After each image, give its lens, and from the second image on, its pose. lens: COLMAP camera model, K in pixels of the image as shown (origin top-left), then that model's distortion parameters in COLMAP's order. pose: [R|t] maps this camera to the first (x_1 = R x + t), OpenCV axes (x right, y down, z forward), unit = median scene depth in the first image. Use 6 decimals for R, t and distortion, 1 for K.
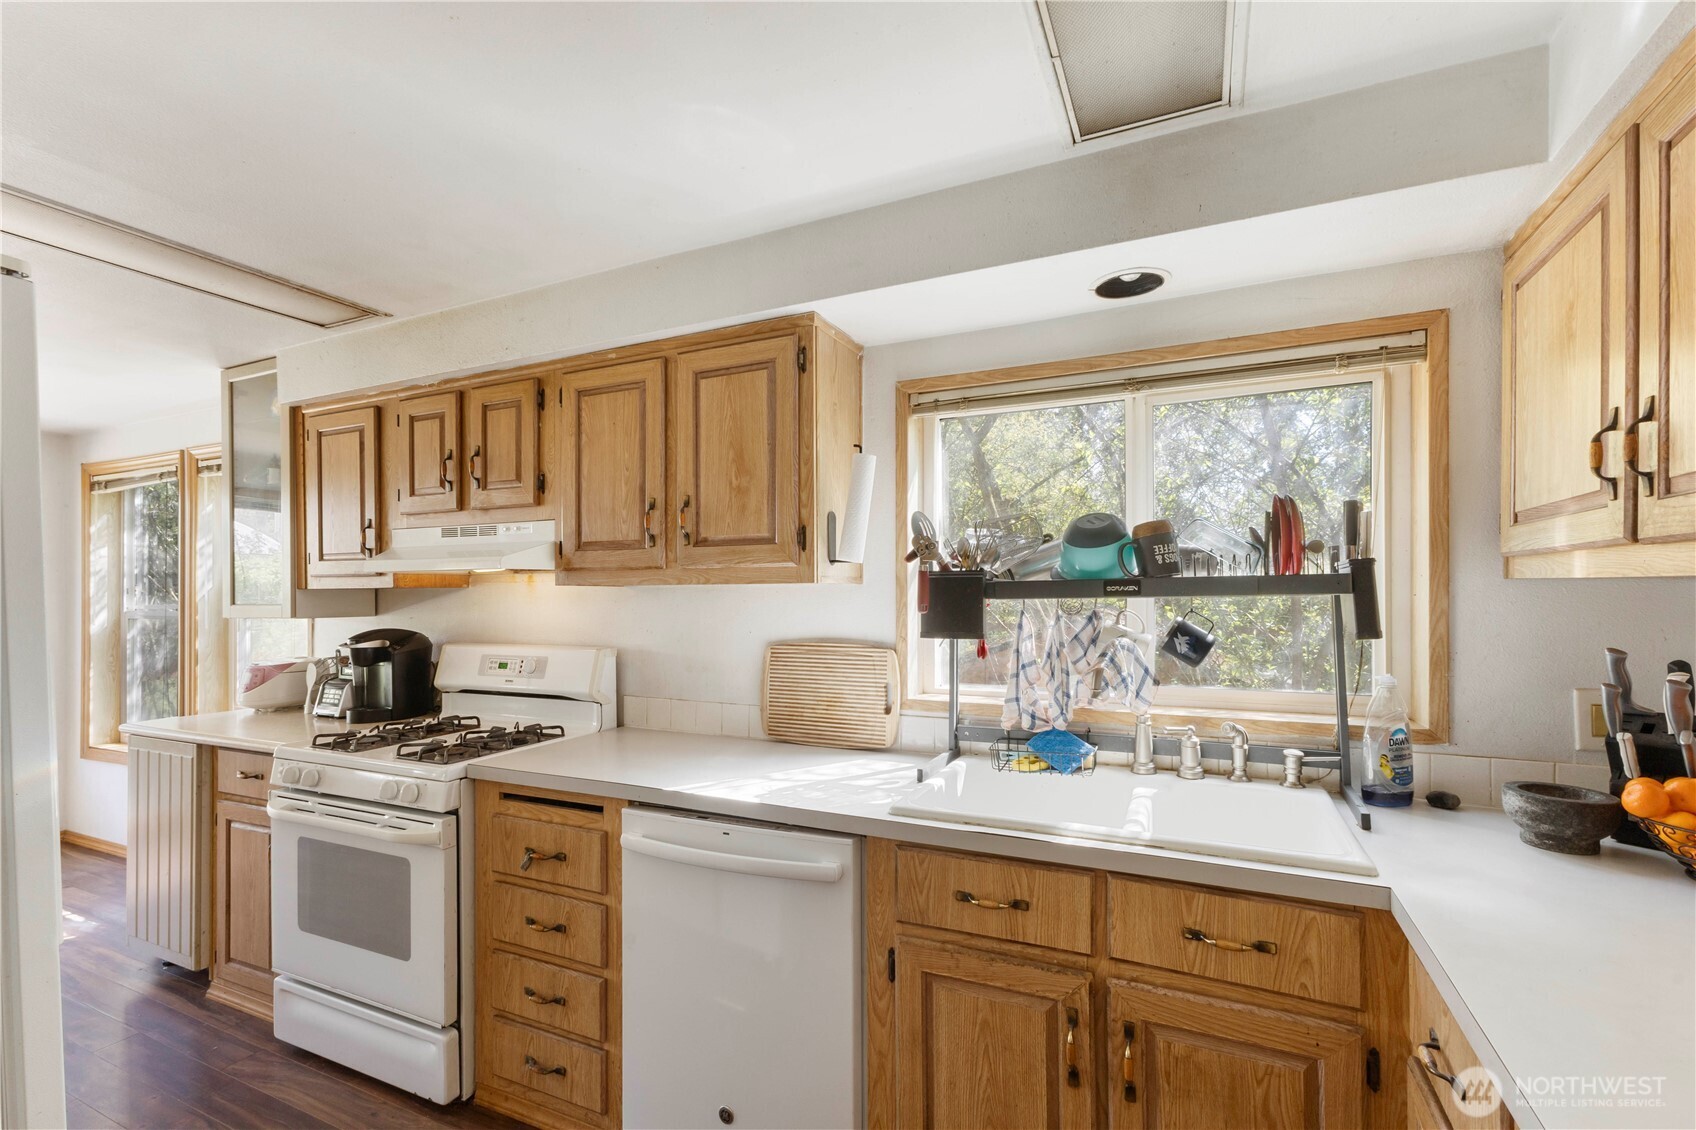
lens RADIAL K [[742.4, 0, 853.5], [0, 742.4, 607.5], [0, 0, 1]] dist [0.008685, -0.003001]
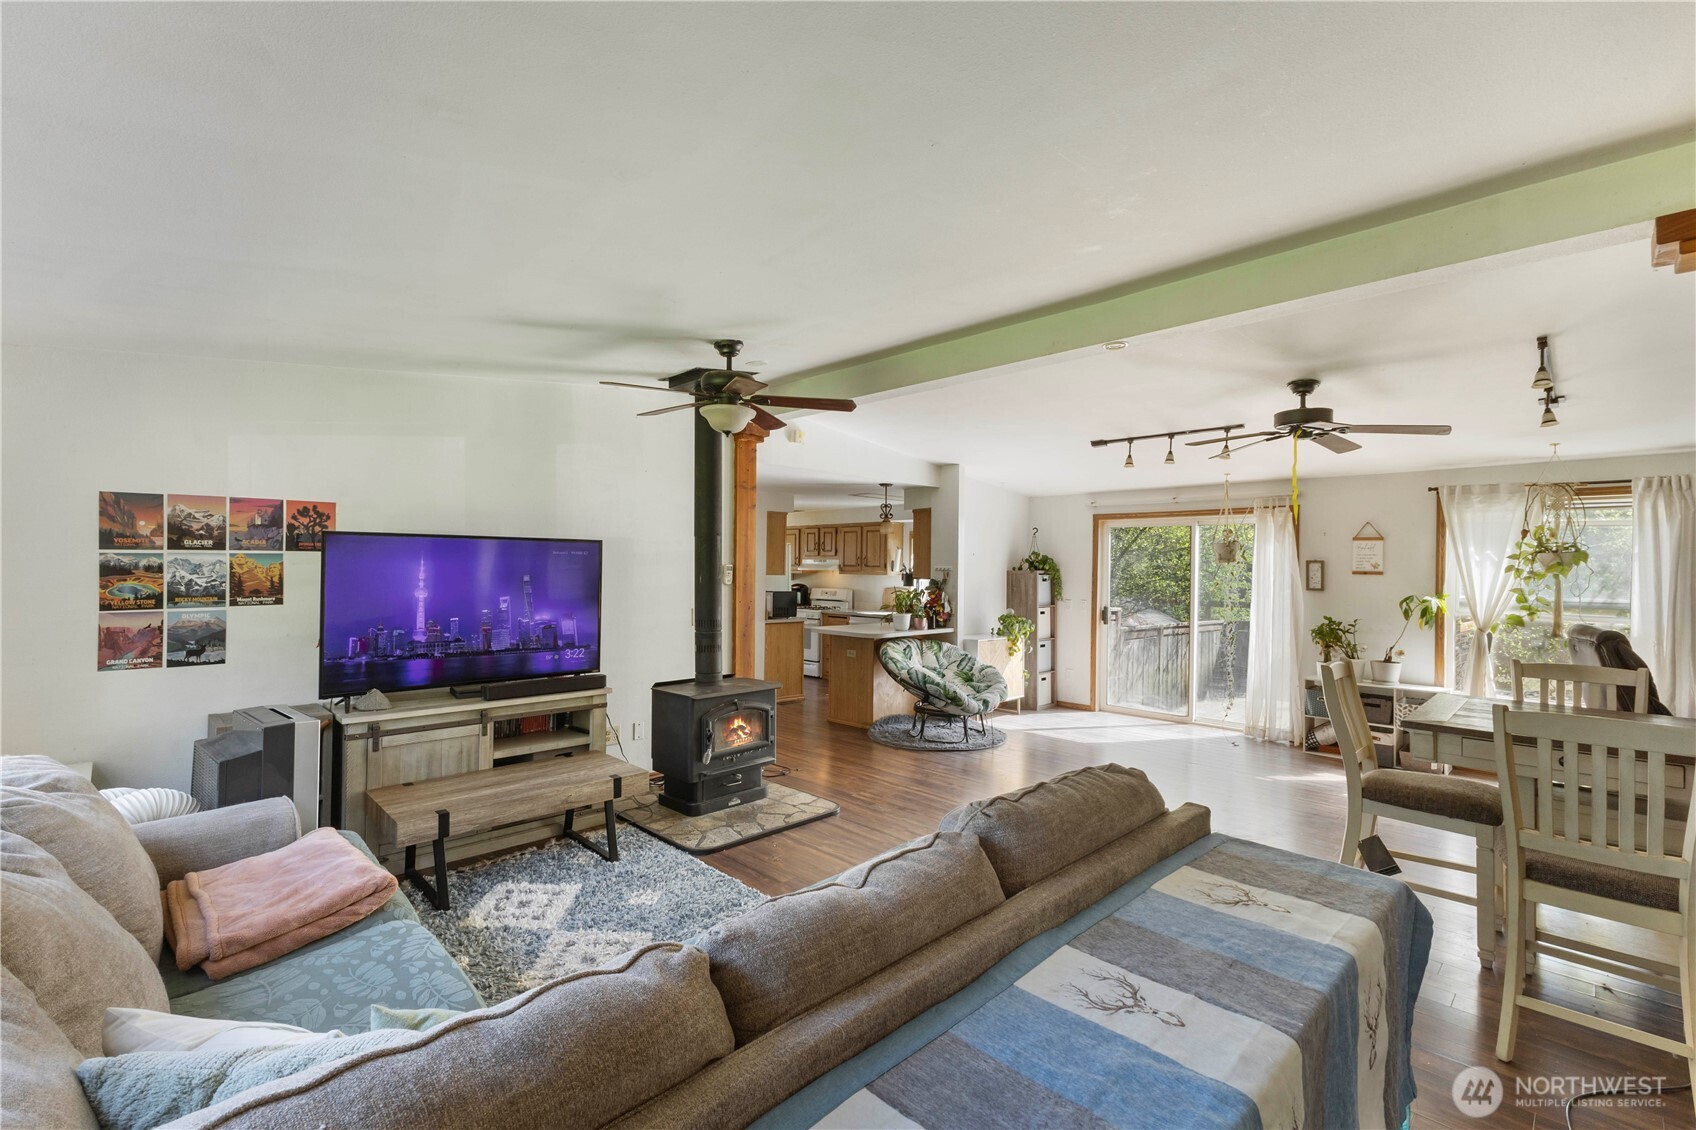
lens RADIAL K [[742.4, 0, 852.9], [0, 742.4, 560.3], [0, 0, 1]] dist [0.008685, -0.003001]
pose [[0.938041, 0.005898, -0.346473, 1.039197], [-0.011585, 0.999830, -0.014343, -0.042929], [0.346330, 0.017468, 0.937950, -2.681806]]
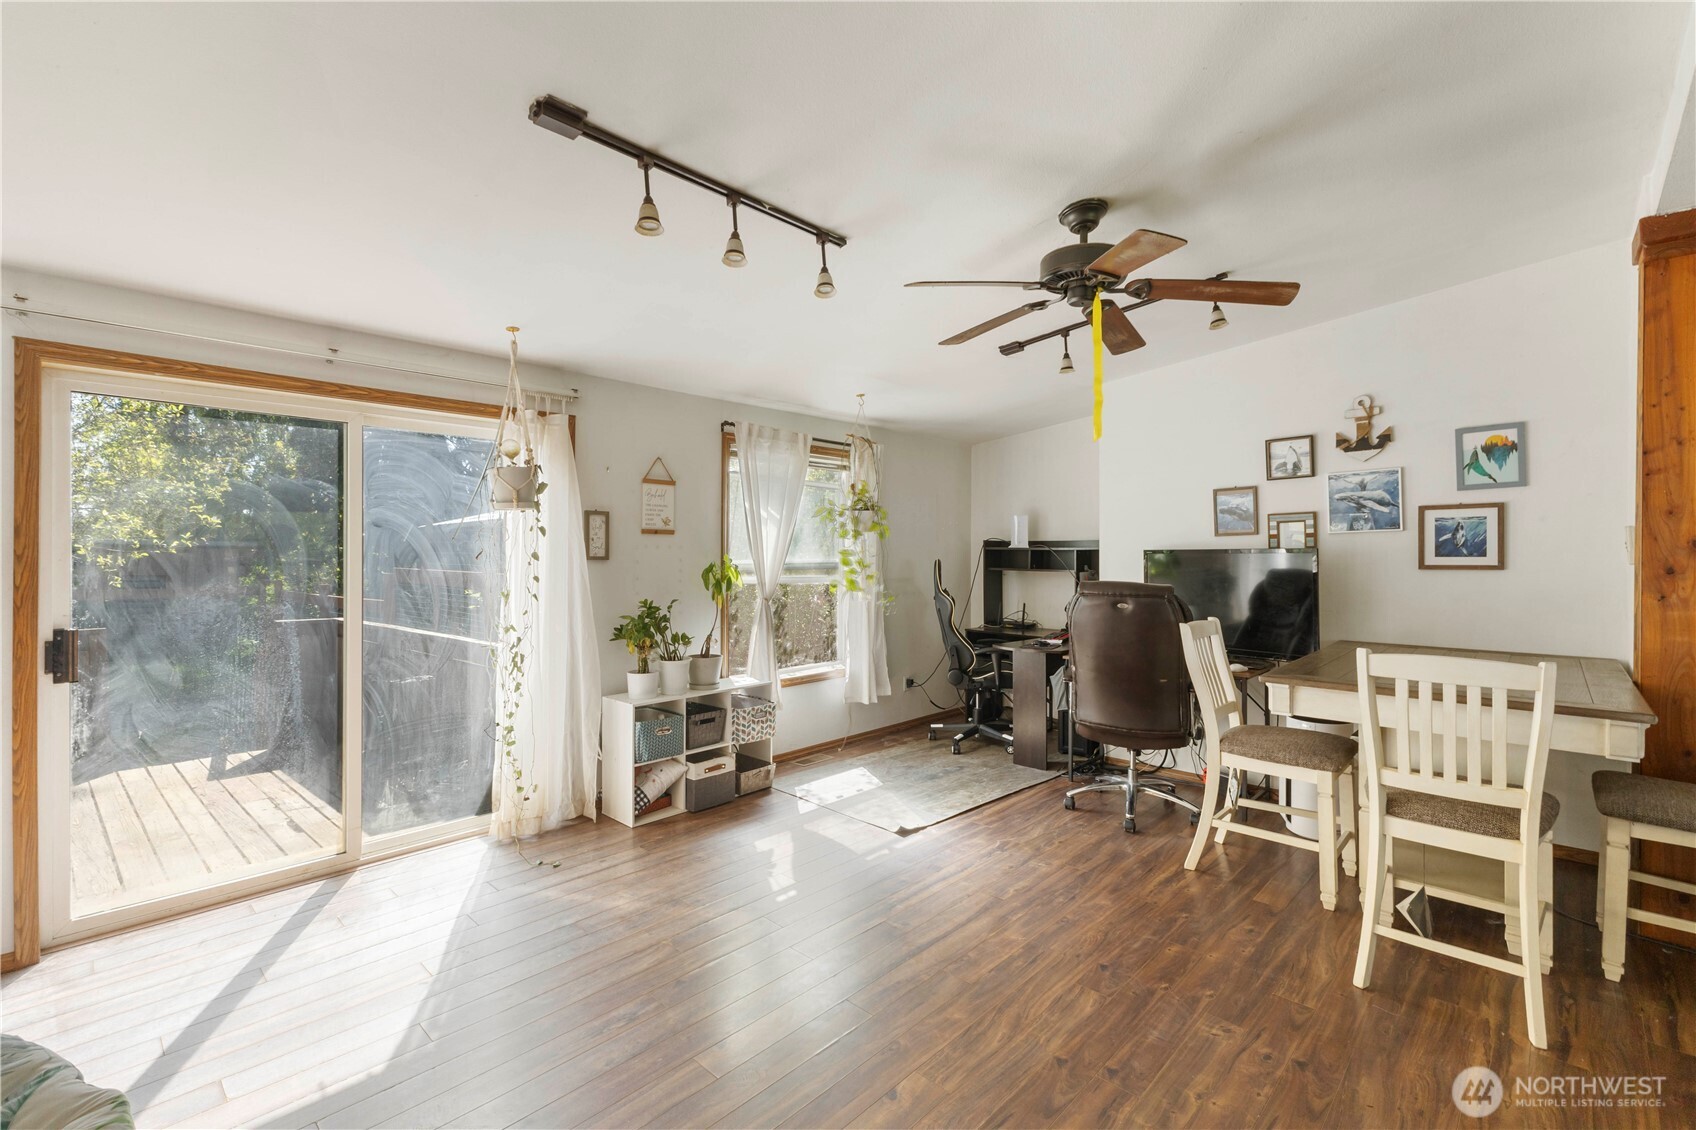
lens RADIAL K [[742.4, 0, 840.8], [0, 742.4, 556.1], [0, 0, 1]] dist [0.008685, -0.003001]
pose [[0.326318, -0.005941, 0.945241, 0.368384], [0.000730, 0.999982, 0.006033, -0.012974], [-0.945260, -0.001279, 0.326317, -0.842552]]
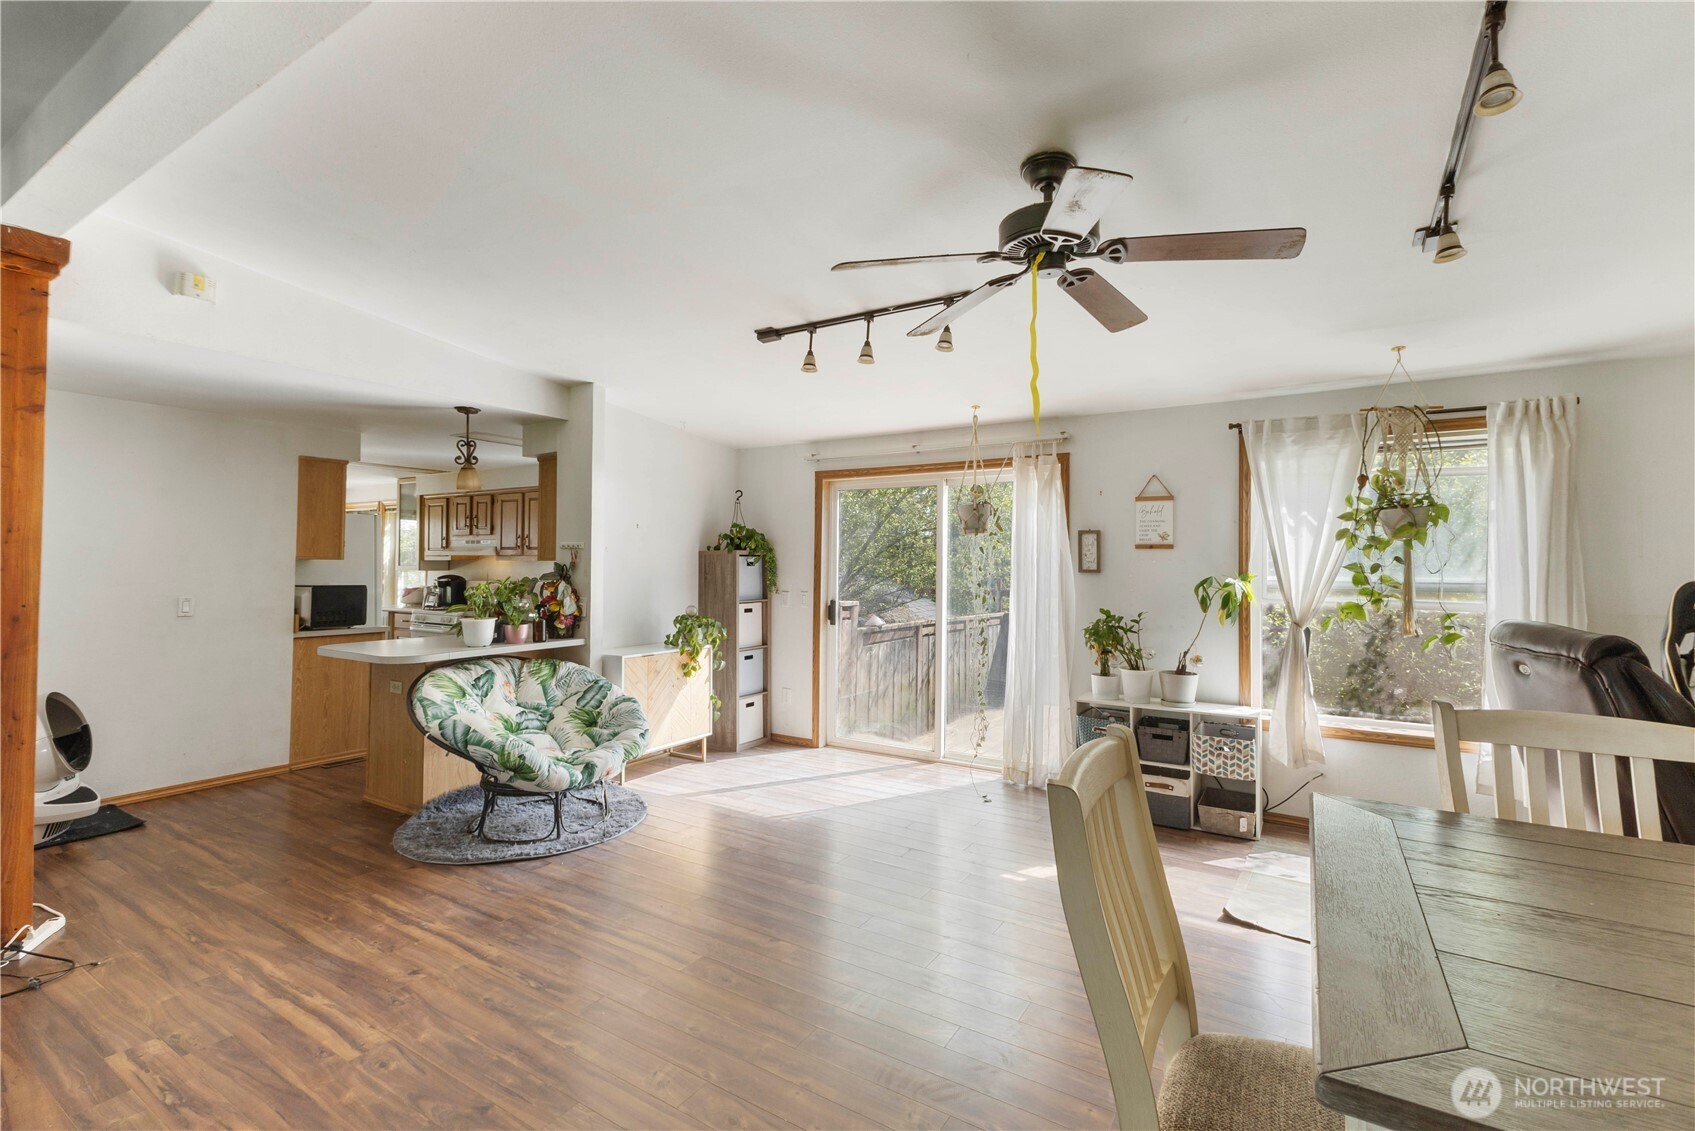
lens RADIAL K [[742.0, 0, 861.2], [0, 742.0, 543.3], [0, 0, 1]] dist [0.008685, -0.003001]
pose [[0.993221, -0.000007, -0.116240, 1.284472], [-0.003547, 0.999533, -0.030367, -0.010283], [0.116186, 0.030574, 0.992757, -1.664884]]
